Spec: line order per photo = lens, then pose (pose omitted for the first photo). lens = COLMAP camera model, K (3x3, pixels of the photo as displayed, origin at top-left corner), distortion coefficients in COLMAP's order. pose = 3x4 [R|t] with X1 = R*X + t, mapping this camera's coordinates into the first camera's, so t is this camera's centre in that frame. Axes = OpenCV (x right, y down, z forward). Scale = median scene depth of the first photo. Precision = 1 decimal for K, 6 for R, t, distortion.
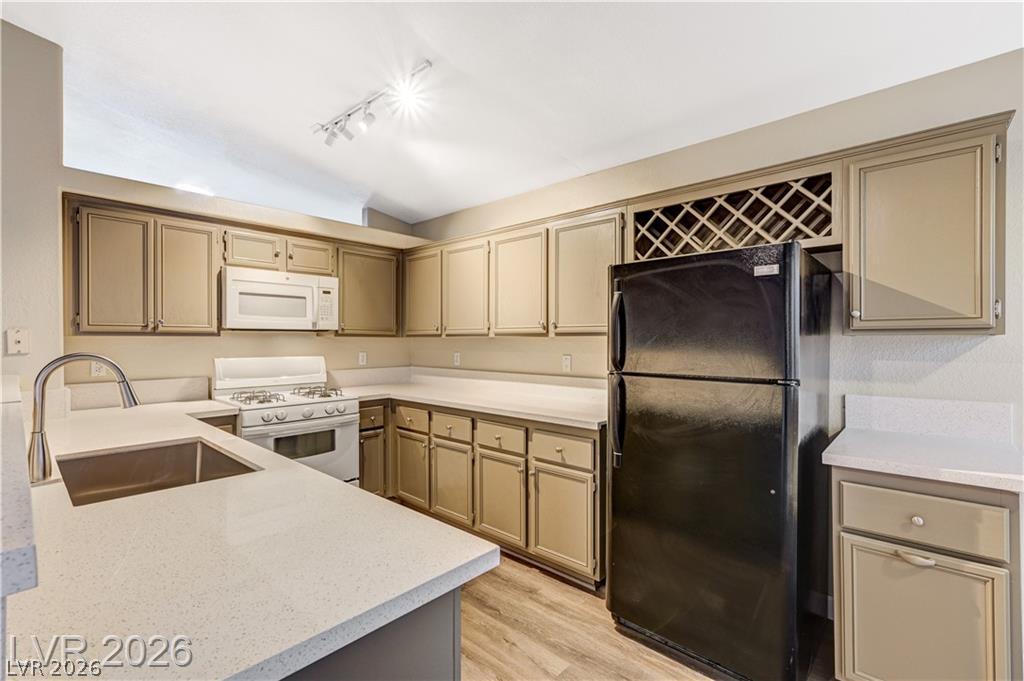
lens RADIAL K [[450.4, 0, 524.6], [0, 450.4, 342.1], [0, 0, 1]] dist [-0.001677, -0.000111]
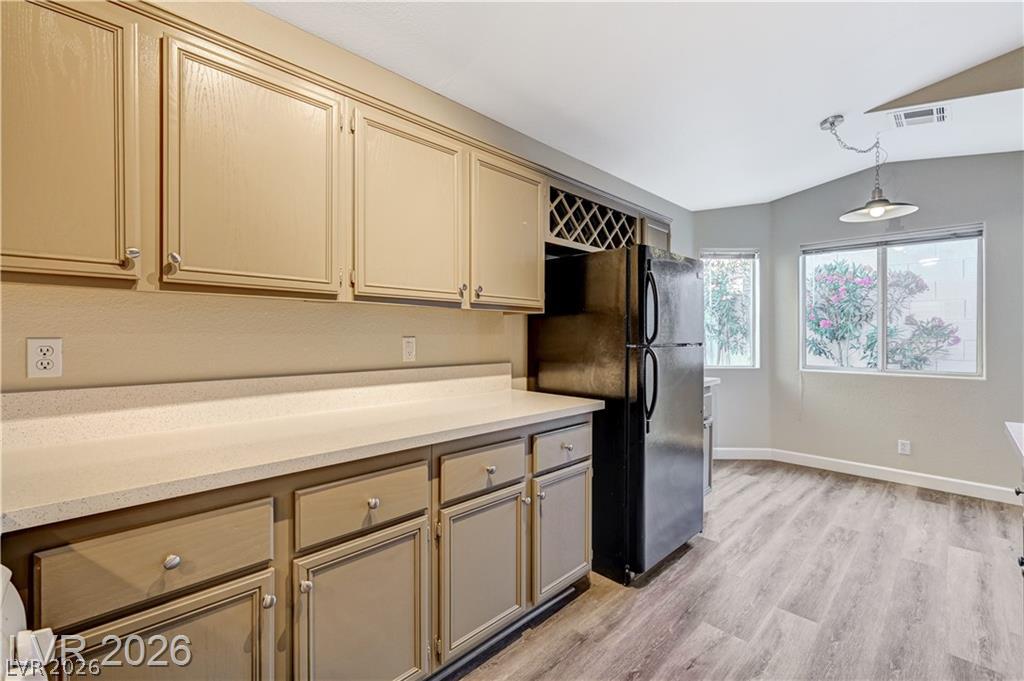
lens RADIAL K [[432.3, 0, 512.0], [0, 432.3, 340.5], [0, 0, 1]] dist [0.001713, 0.000051]
pose [[0.076451, -0.008446, 0.997038, -0.700650], [0.006555, 0.999947, 0.007968, 0.038559], [-0.997052, 0.005927, 0.076503, 1.026551]]
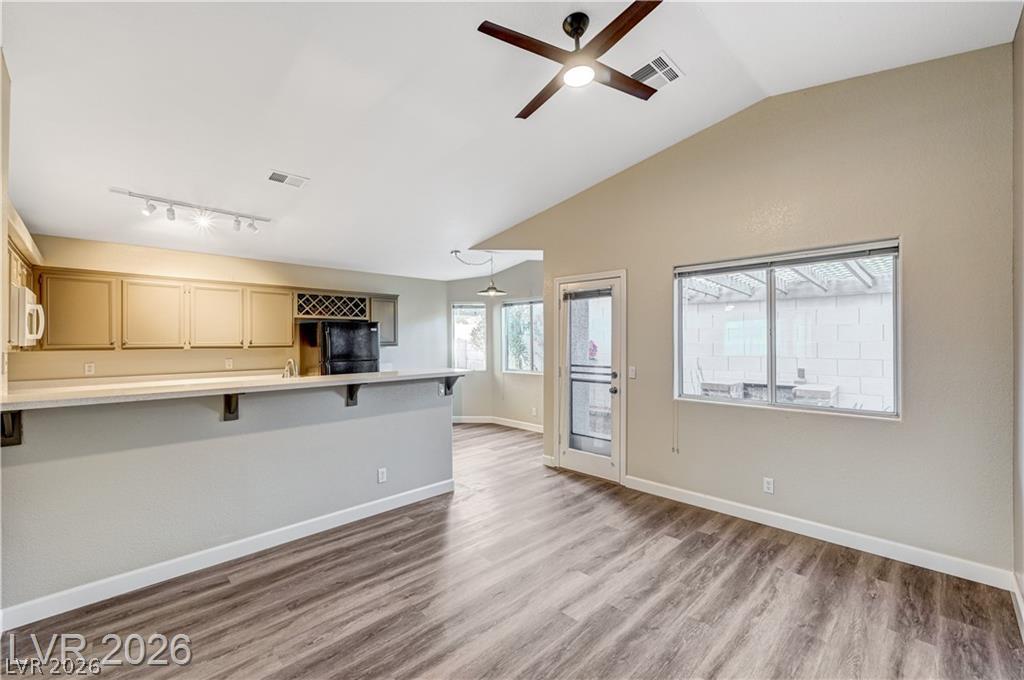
lens RADIAL K [[420.8, 0, 512.0], [0, 420.8, 340.0], [0, 0, 1]] dist [-0.000469, -0.000107]
pose [[0.063240, 0.006371, 0.997978, -1.836875], [0.013265, 0.999886, -0.007224, -0.022246], [-0.997910, 0.013695, 0.063148, -0.216741]]
